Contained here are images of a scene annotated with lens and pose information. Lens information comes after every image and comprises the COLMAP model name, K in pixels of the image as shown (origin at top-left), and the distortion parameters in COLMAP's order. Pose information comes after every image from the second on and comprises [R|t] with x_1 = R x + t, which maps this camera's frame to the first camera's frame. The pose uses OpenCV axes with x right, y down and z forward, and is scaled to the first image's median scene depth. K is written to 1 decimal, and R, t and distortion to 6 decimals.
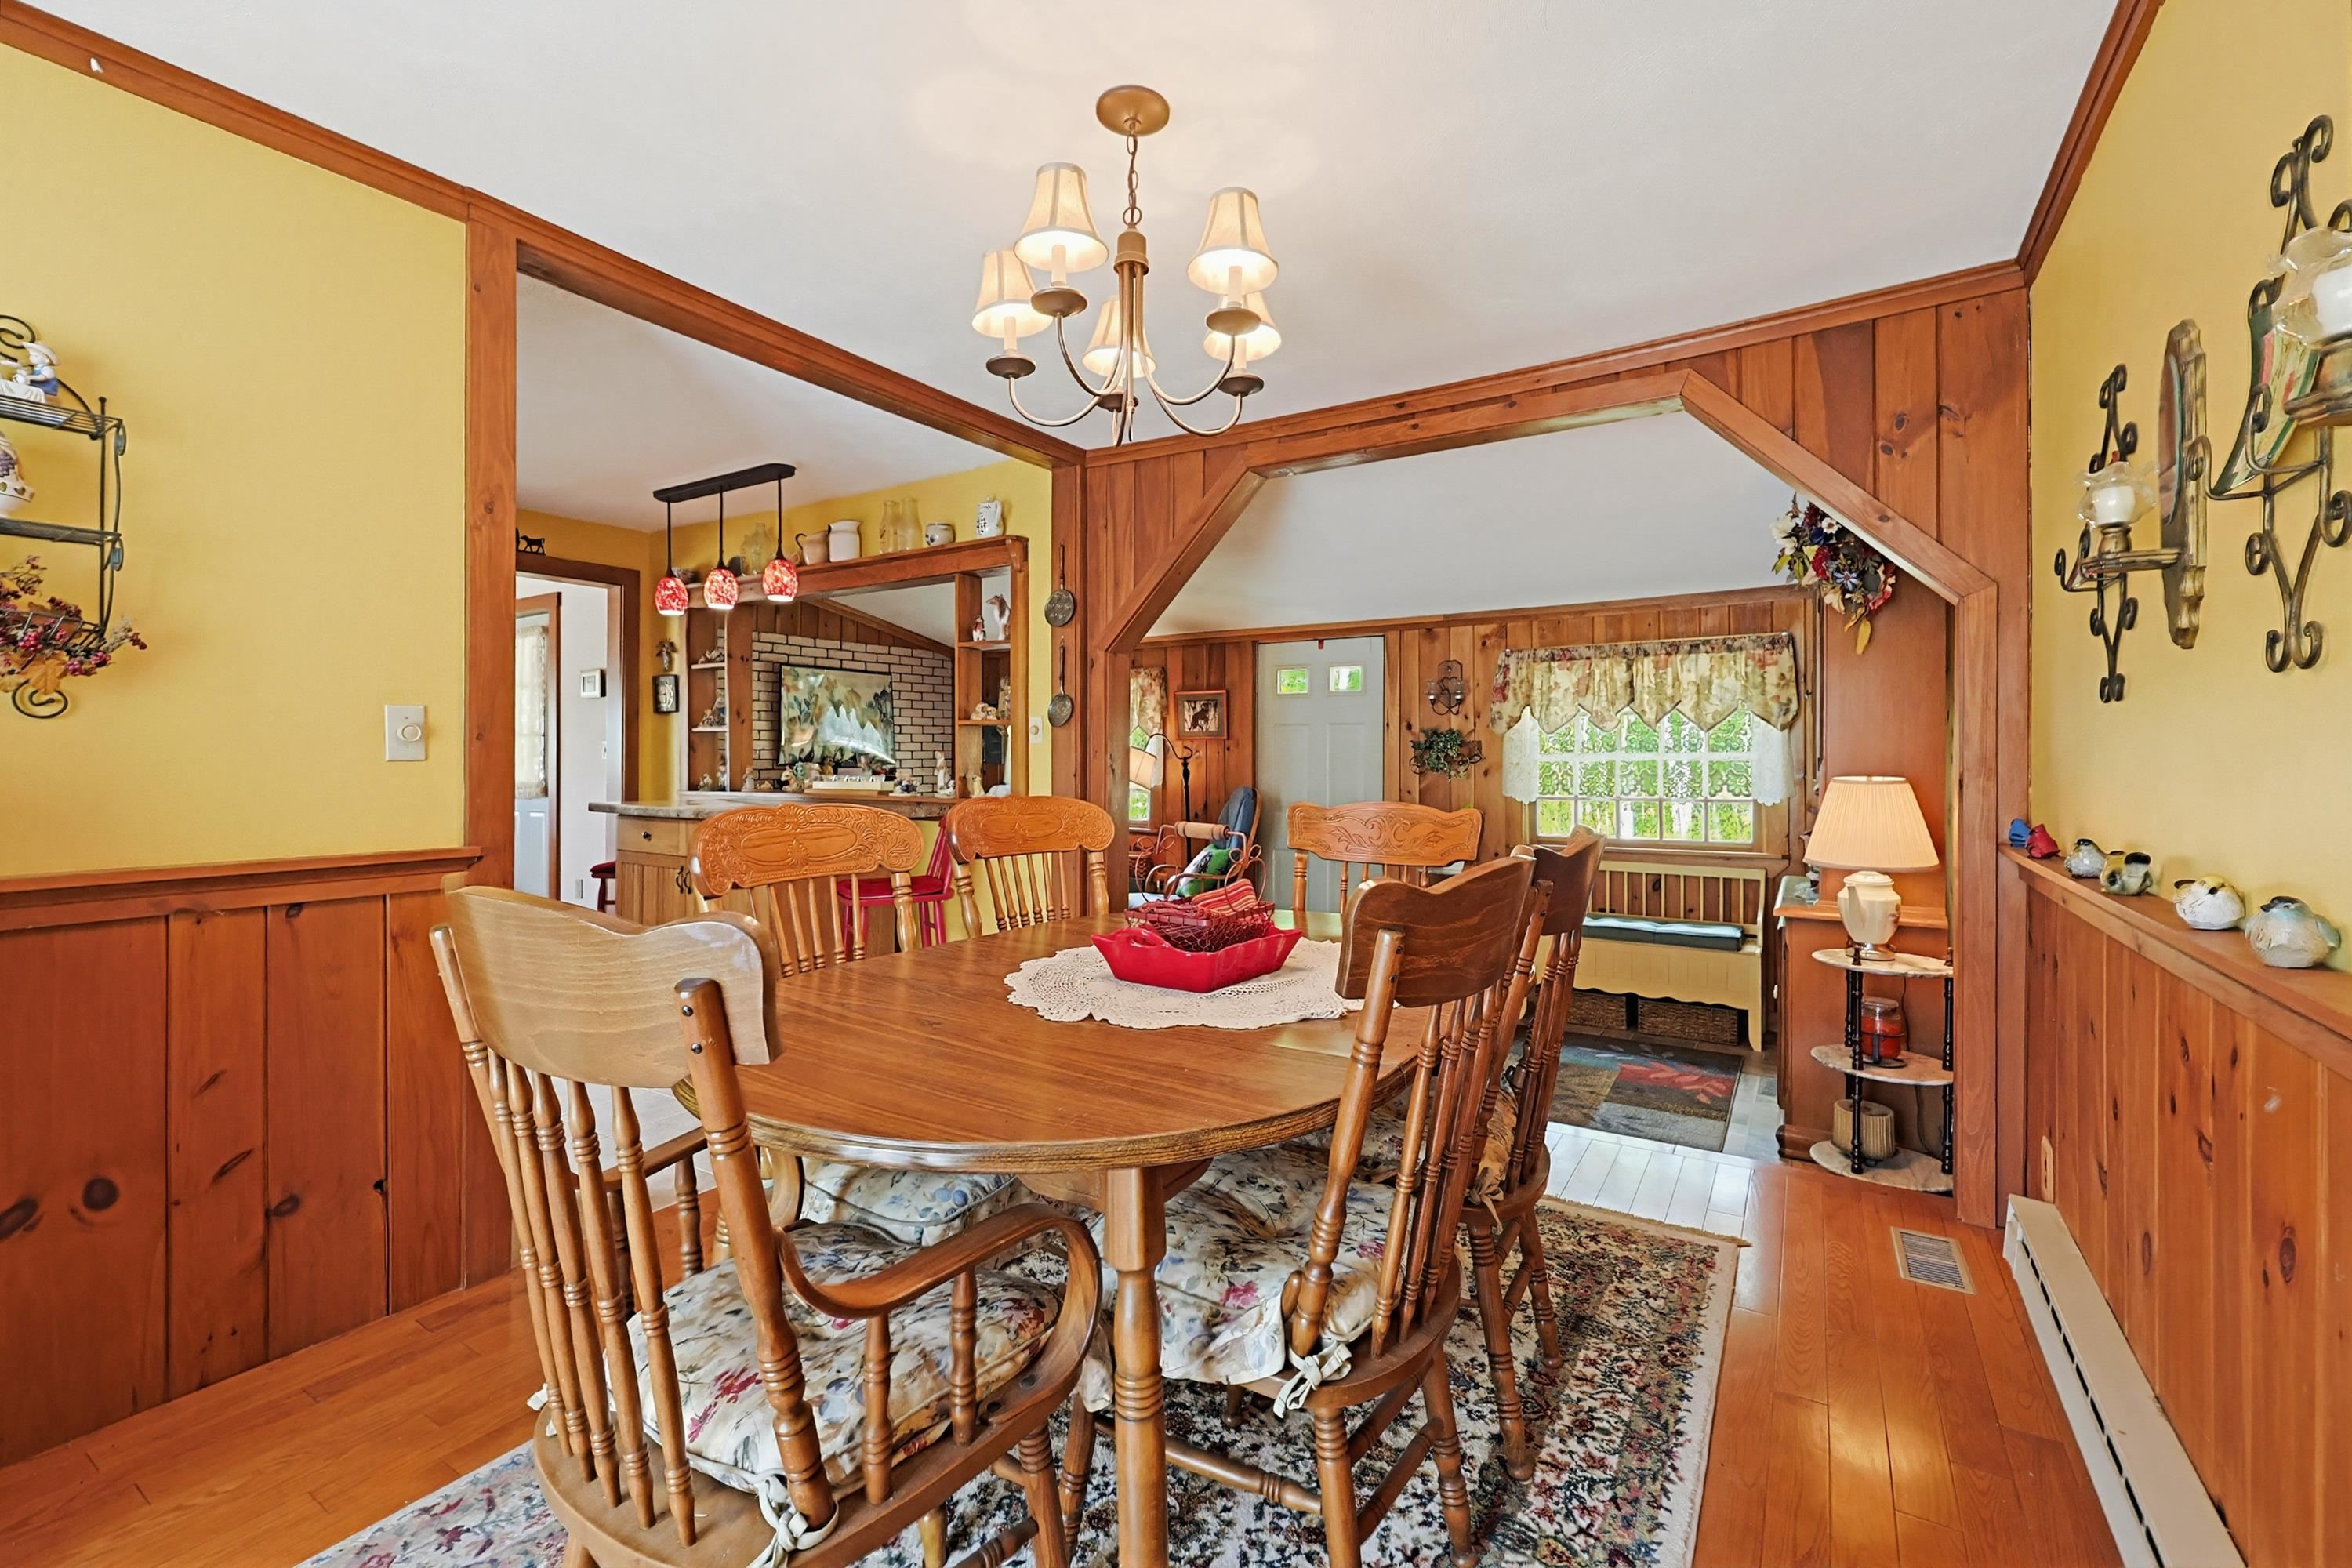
lens RADIAL K [[1009.9, 0, 1179.8], [0, 1009.9, 765.3], [0, 0, 1]] dist [-0.004060, 0.001226]
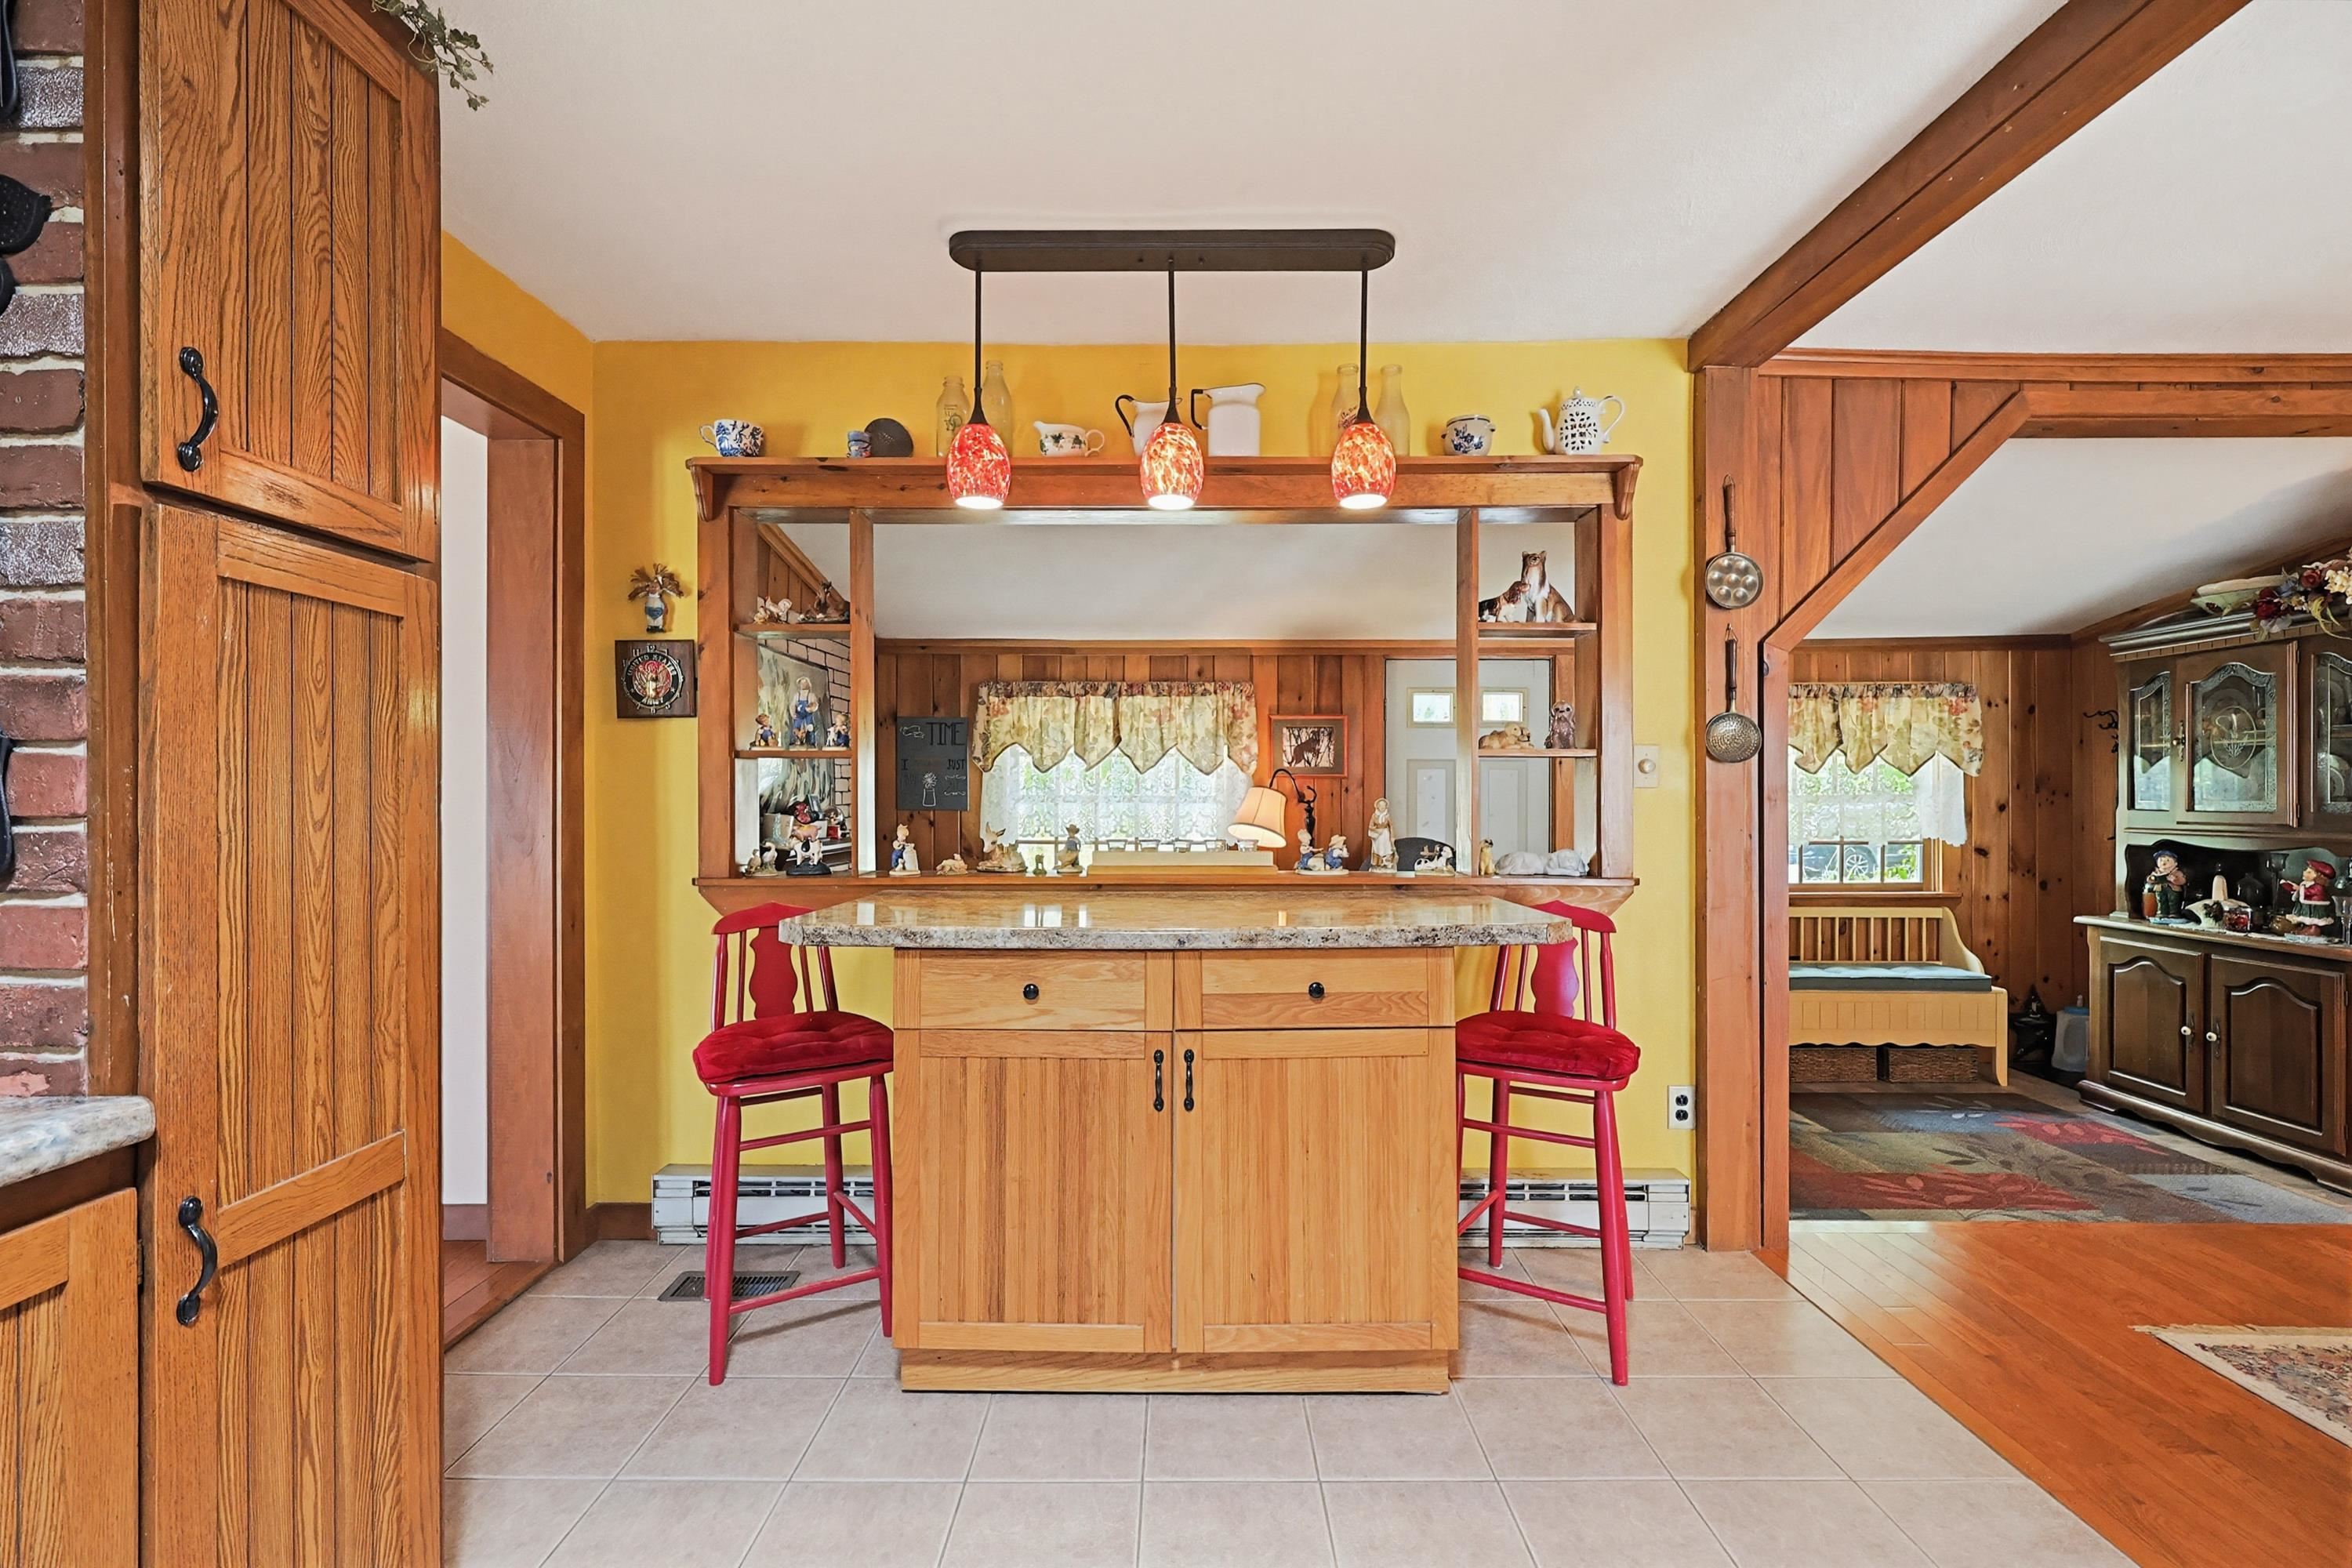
lens RADIAL K [[1009.9, 0, 1183.7], [0, 1009.9, 791.4], [0, 0, 1]] dist [-0.004060, 0.001226]
pose [[0.849811, -0.000750, 0.527087, -0.603151], [0.004796, 0.999969, -0.006310, -0.013312], [-0.527066, 0.007890, 0.849788, 0.500875]]
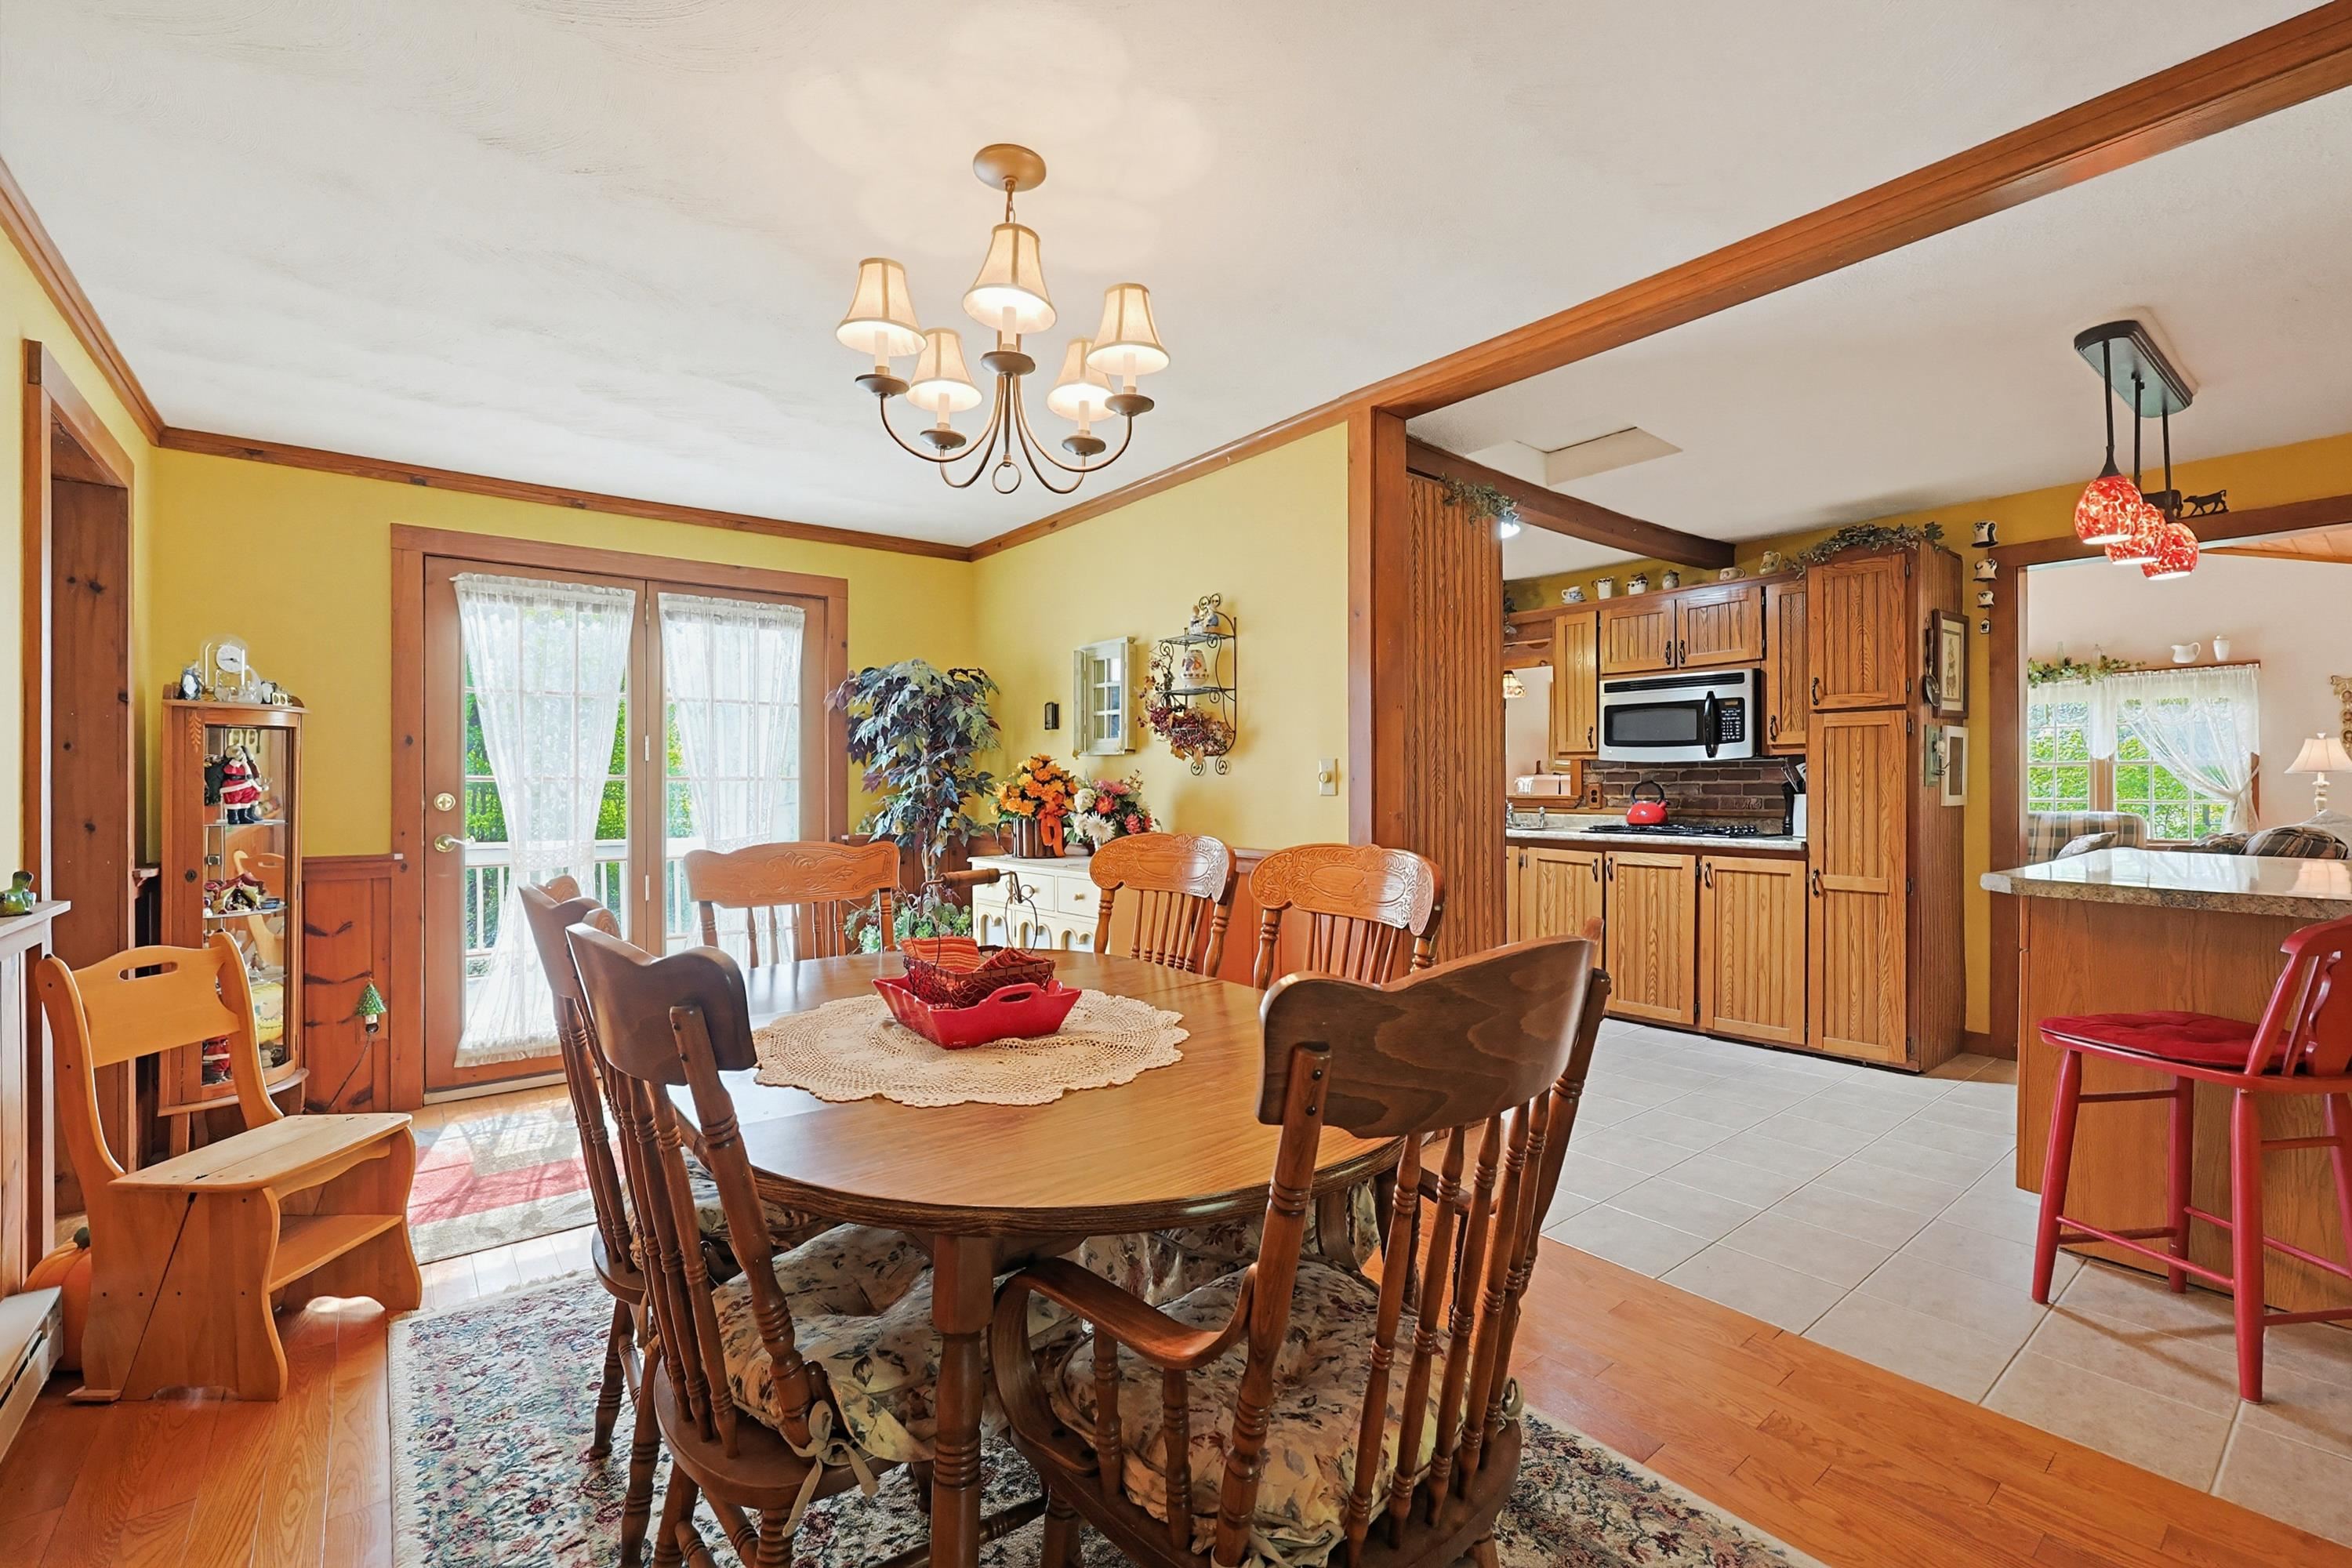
lens RADIAL K [[1009.9, 0, 1181.9], [0, 1009.9, 786.3], [0, 0, 1]] dist [-0.004060, 0.001226]
pose [[-0.330123, 0.002900, -0.943934, 0.320510], [-0.005757, 0.999970, 0.005086, -0.009010], [0.943920, 0.007114, -0.330096, 0.539601]]
